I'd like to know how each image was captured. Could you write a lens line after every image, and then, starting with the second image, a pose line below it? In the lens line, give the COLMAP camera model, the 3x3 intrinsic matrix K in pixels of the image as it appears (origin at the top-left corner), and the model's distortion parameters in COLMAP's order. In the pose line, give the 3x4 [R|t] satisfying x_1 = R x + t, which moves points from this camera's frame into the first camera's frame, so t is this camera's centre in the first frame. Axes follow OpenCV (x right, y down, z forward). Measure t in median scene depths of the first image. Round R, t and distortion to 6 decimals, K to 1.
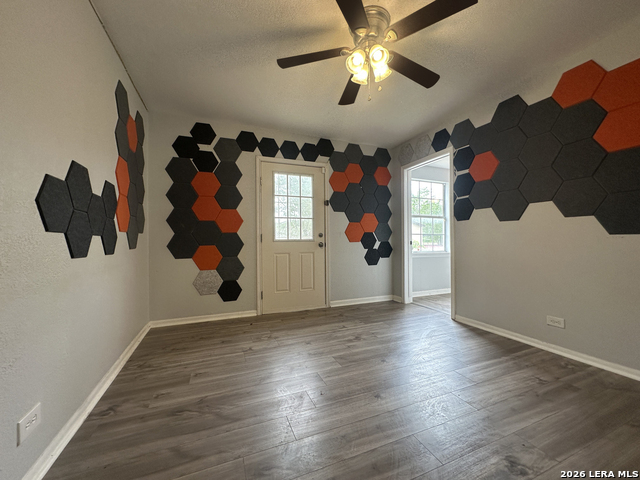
lens RADIAL K [[256.4, 0, 319.8], [0, 256.4, 238.6], [0, 0, 1]] dist [-0.001338, 0.000060]
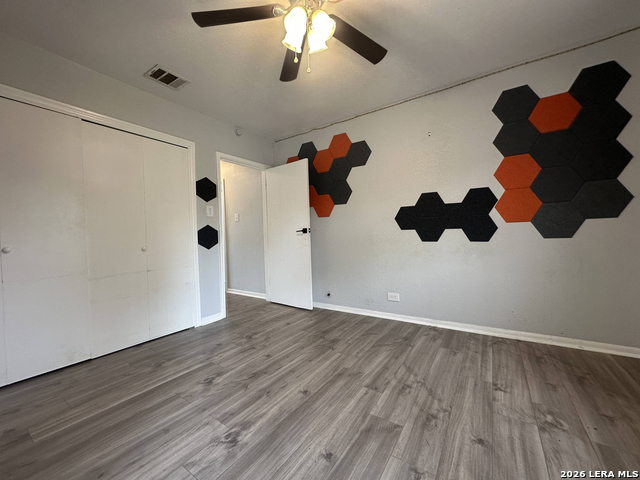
lens RADIAL K [[256.4, 0, 319.8], [0, 256.4, 238.6], [0, 0, 1]] dist [-0.001338, 0.000060]
pose [[-0.830167, 0.039233, -0.556133, 0.602364], [0.037189, 0.999196, 0.014976, -0.004987], [0.556273, -0.008249, -0.830959, 1.576711]]
